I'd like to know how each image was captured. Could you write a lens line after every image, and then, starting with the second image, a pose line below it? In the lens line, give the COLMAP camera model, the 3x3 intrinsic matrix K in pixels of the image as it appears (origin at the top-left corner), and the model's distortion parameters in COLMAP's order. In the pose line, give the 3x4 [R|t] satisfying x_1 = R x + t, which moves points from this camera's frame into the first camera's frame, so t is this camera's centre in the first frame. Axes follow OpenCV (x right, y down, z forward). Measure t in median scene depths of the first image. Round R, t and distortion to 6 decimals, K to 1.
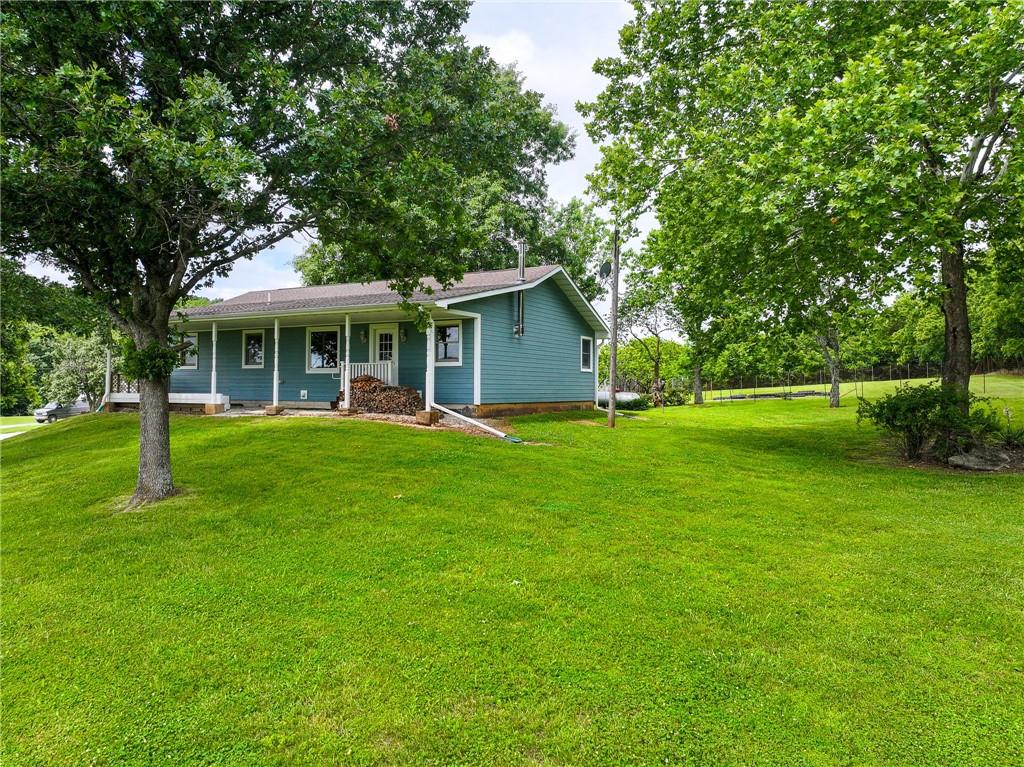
lens RADIAL K [[717.6, 0, 516.4], [0, 717.6, 381.1], [0, 0, 1]] dist [0.005399, -0.001750]
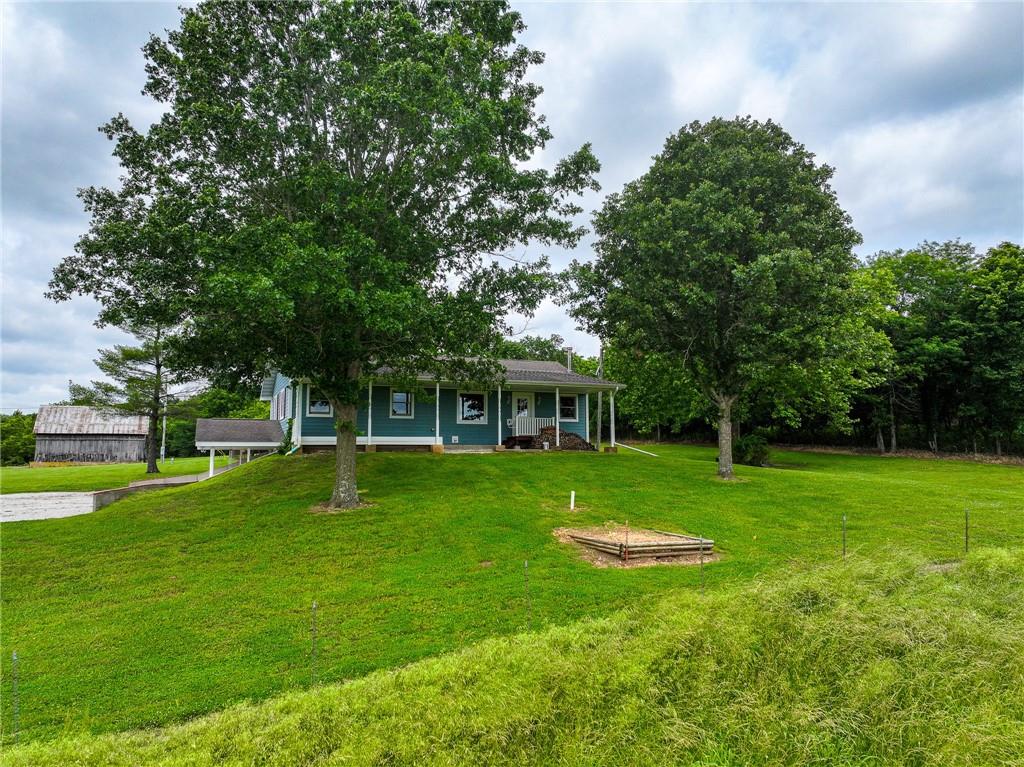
lens RADIAL K [[717.6, 0, 516.4], [0, 717.6, 381.1], [0, 0, 1]] dist [0.005399, -0.001750]
pose [[0.635790, 0.077176, 0.767994, -1.445488], [-0.003610, 0.995275, -0.097026, 0.045918], [-0.771854, 0.058915, 0.633064, 0.068324]]
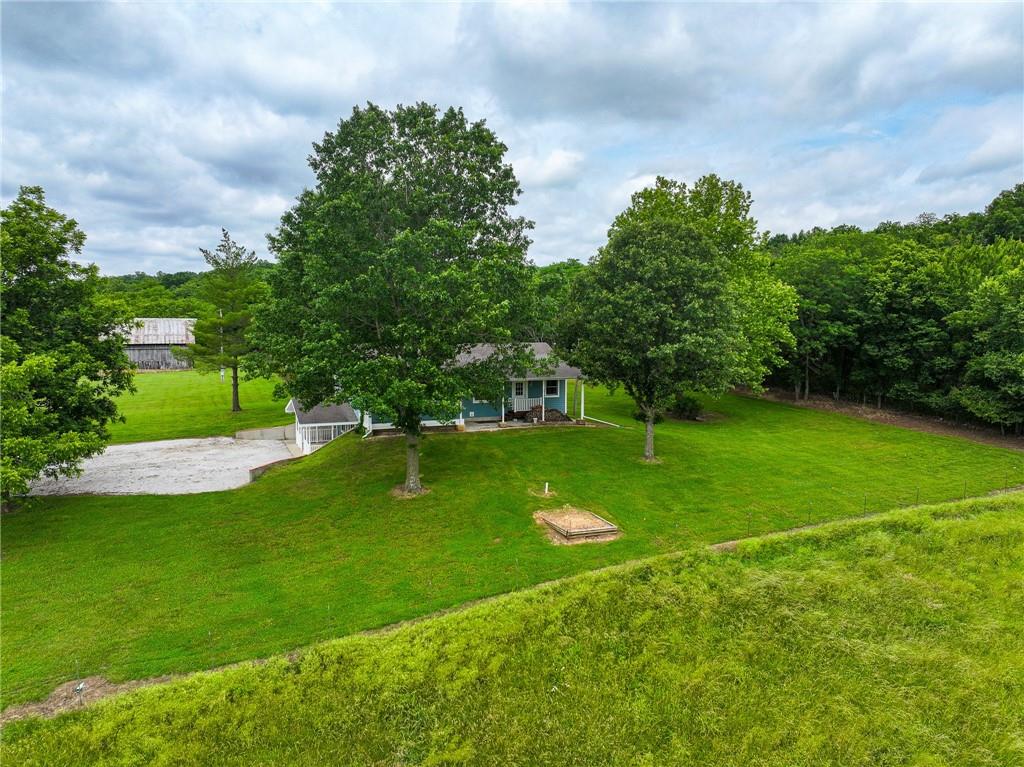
lens RADIAL K [[717.6, 0, 516.4], [0, 717.6, 381.1], [0, 0, 1]] dist [0.005399, -0.001750]
pose [[0.636292, -0.064341, 0.768761, -1.935202], [-0.012451, 0.995530, 0.093625, -0.286369], [-0.771348, -0.069144, 0.632646, -0.338692]]
